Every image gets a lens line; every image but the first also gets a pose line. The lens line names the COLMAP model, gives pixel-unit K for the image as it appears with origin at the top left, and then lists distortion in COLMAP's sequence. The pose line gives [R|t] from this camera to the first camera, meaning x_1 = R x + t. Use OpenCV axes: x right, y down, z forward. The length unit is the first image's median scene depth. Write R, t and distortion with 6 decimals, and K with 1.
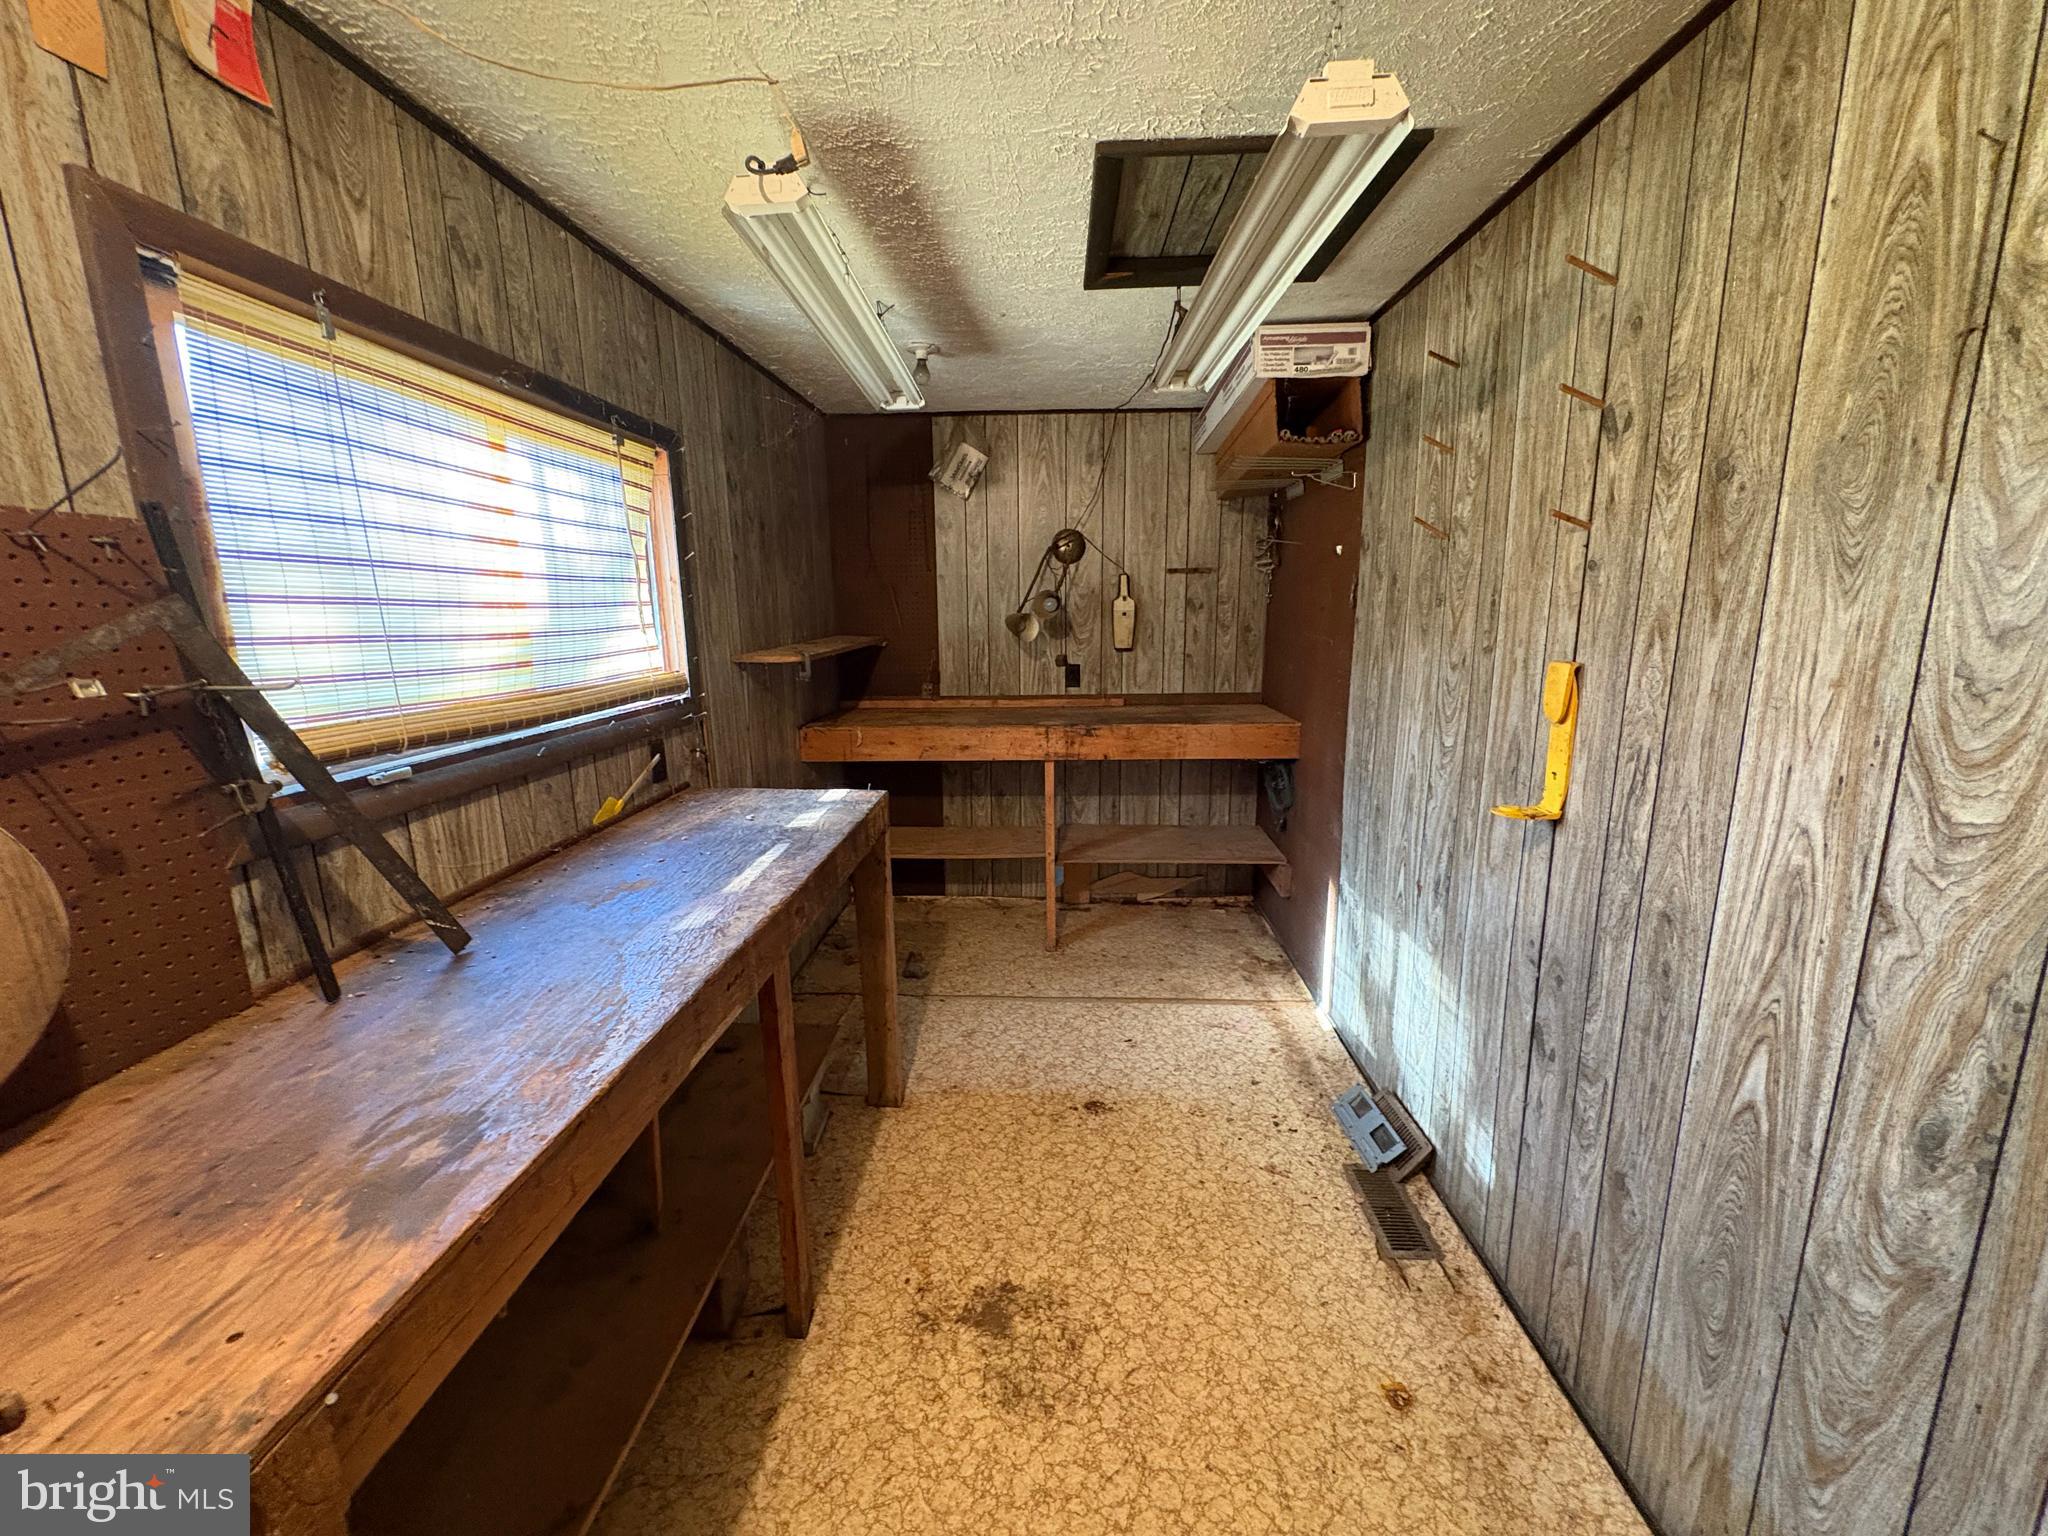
lens RADIAL K [[828.0, 0, 1024.0], [0, 828.0, 768.0], [0, 0, 1]] dist [-0.000899, 0.000062]
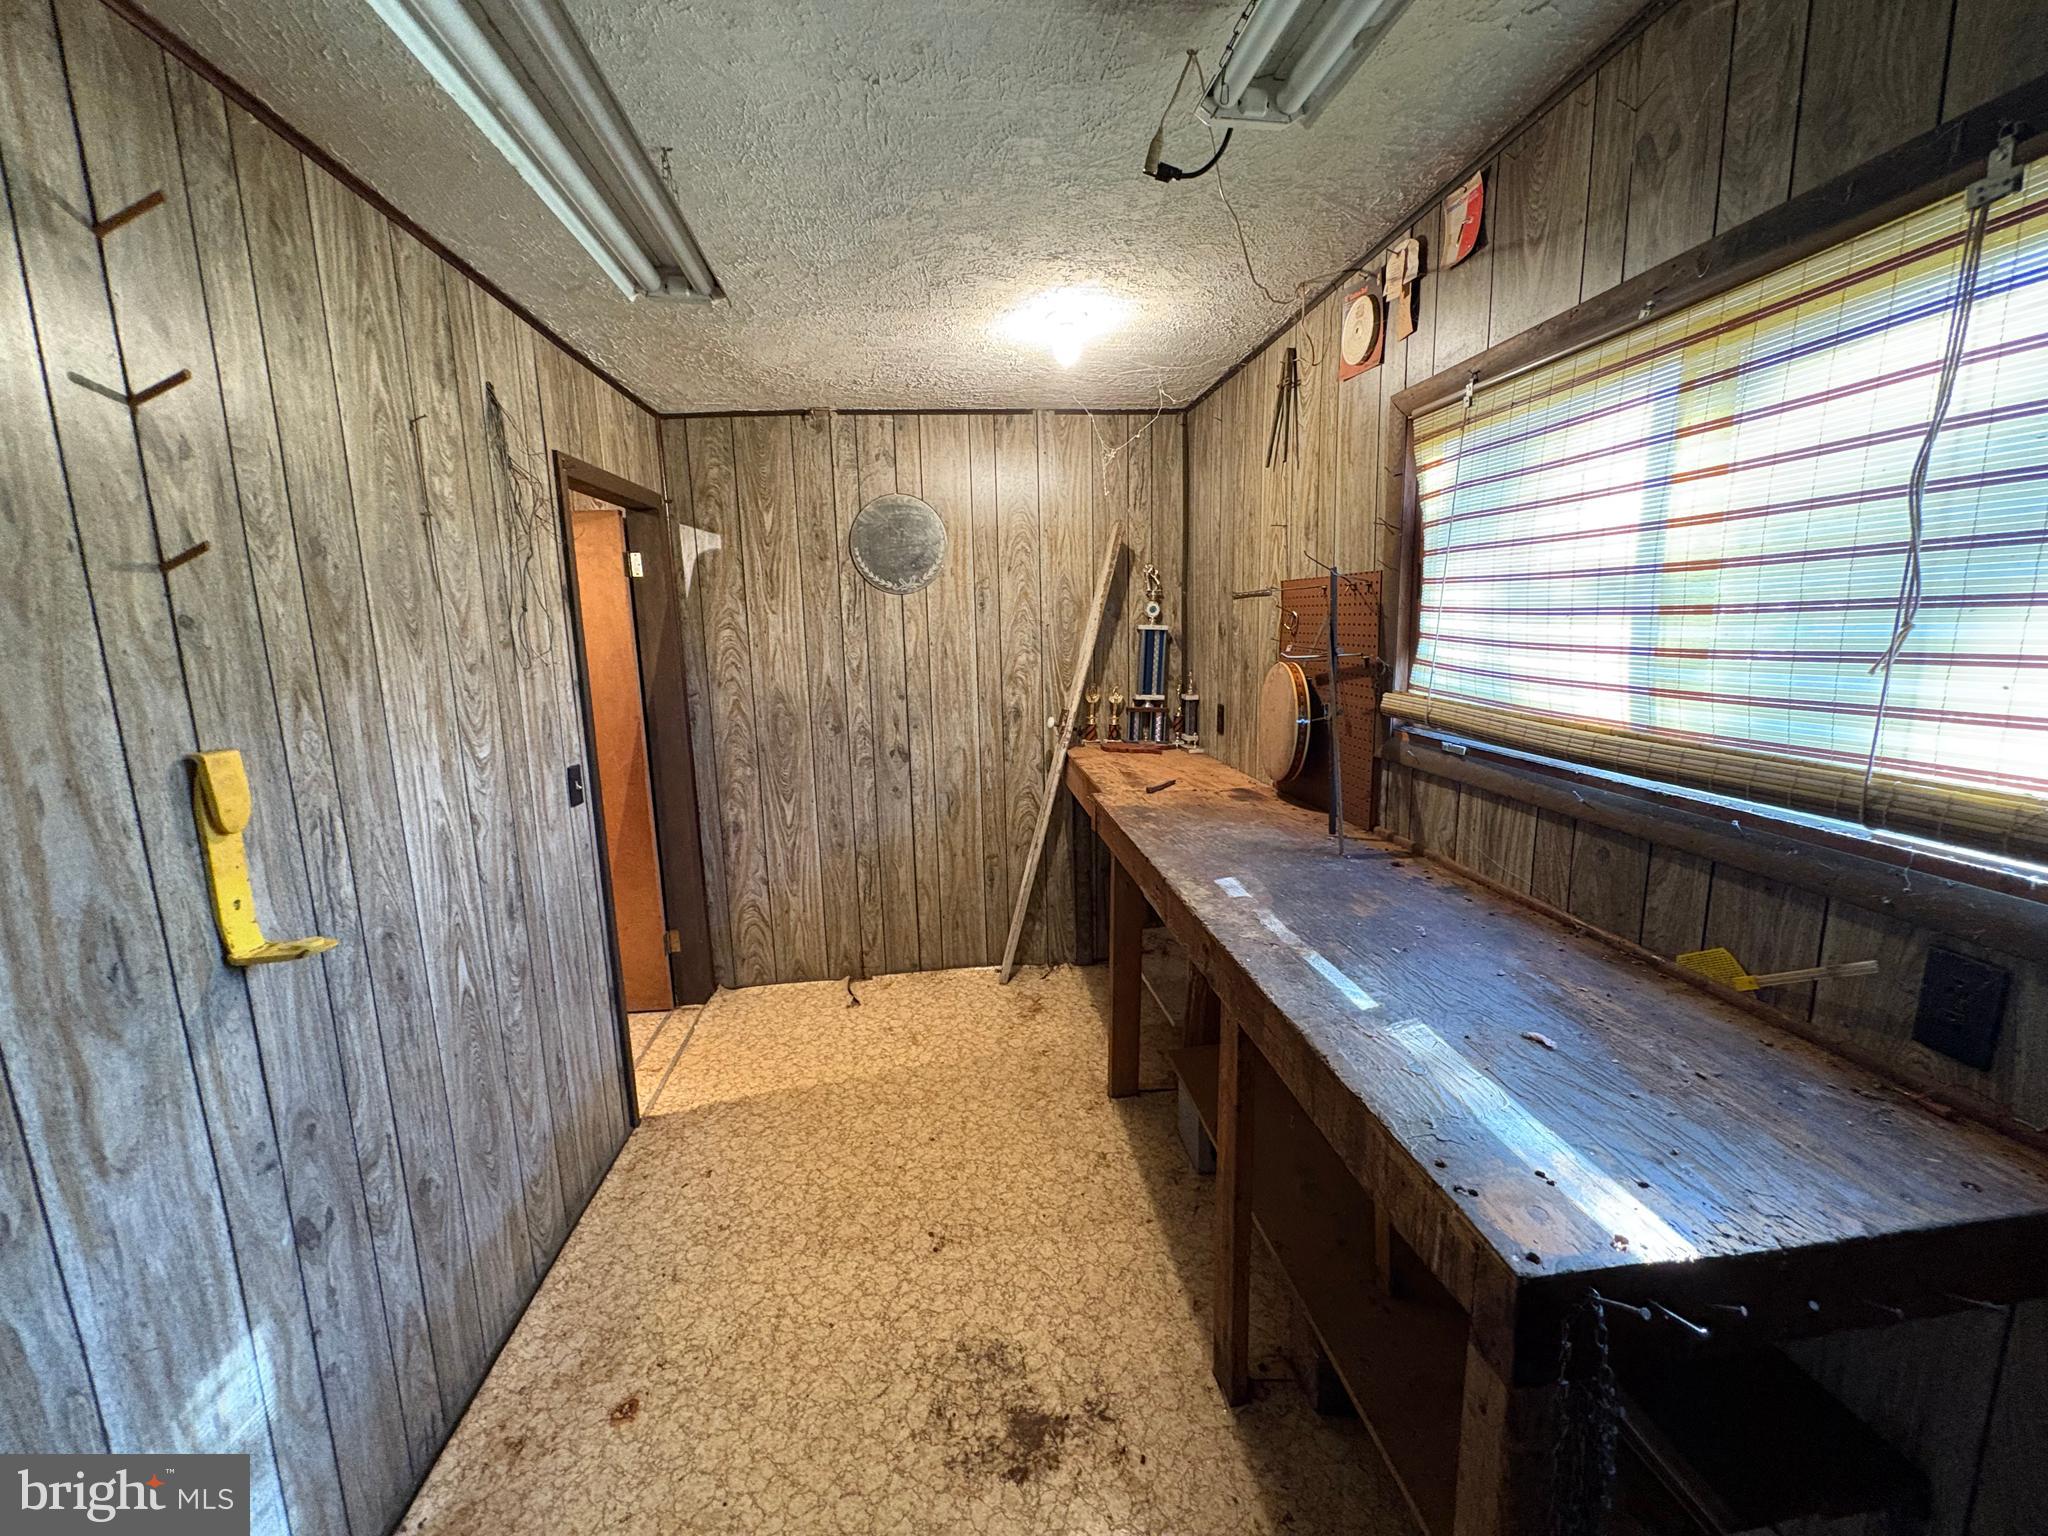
lens RADIAL K [[828.0, 0, 1024.0], [0, 828.0, 768.0], [0, 0, 1]] dist [-0.000899, 0.000062]
pose [[-0.987764, 0.068560, -0.140081, 0.055592], [0.013053, 0.931384, 0.363805, -0.411151], [0.155412, 0.357525, -0.920882, 1.983908]]
